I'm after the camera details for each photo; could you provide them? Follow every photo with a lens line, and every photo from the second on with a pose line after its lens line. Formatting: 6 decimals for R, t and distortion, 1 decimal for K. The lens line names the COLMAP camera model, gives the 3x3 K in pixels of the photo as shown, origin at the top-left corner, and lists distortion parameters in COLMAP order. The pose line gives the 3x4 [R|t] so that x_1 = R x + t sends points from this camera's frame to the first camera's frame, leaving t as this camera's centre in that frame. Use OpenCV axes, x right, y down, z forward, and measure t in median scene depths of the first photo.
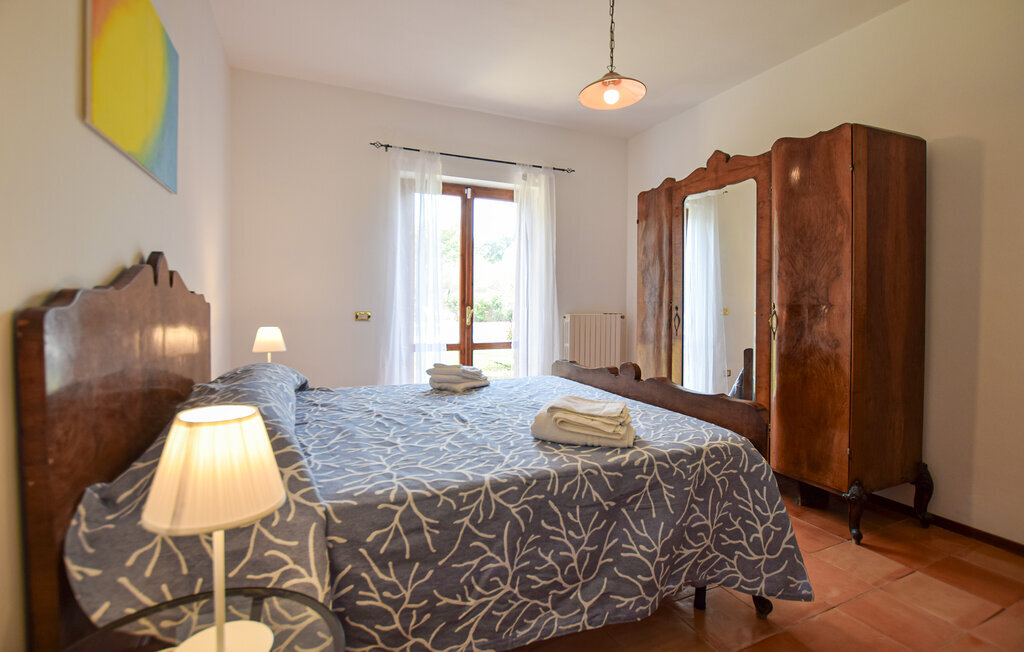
lens RADIAL K [[477.7, 0, 514.1], [0, 477.7, 316.1], [0, 0, 1]] dist [-0.020071, -0.000087]
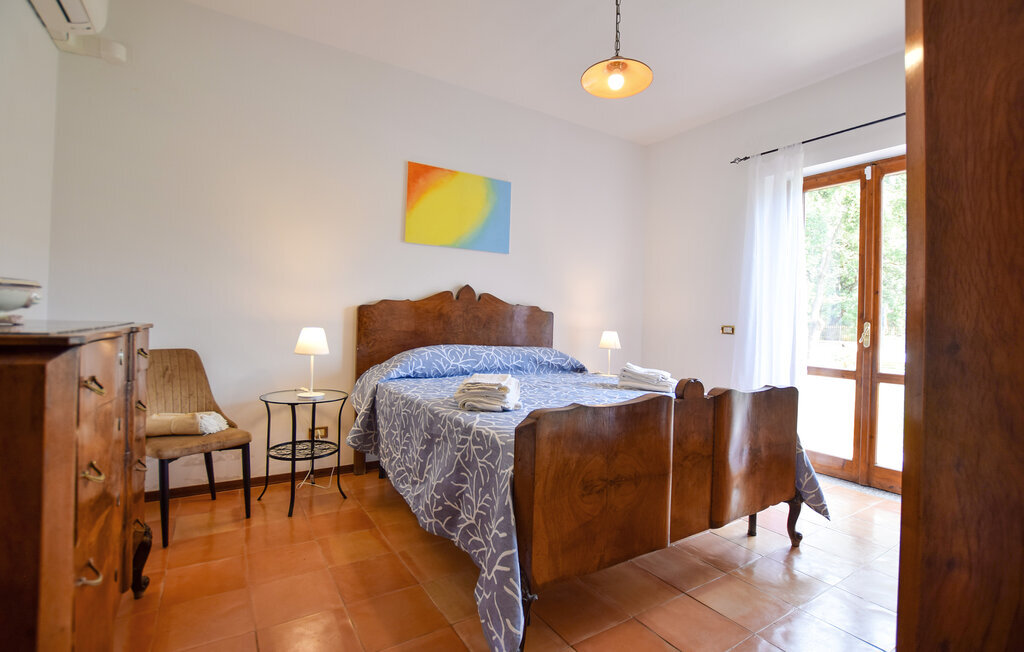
lens RADIAL K [[477.7, 0, 514.1], [0, 477.7, 316.1], [0, 0, 1]] dist [-0.020071, -0.000087]
pose [[0.131825, -0.008730, -0.991235, 1.367629], [-0.058629, 0.998142, -0.016588, 0.035955], [0.989538, 0.060302, 0.131068, 0.861459]]
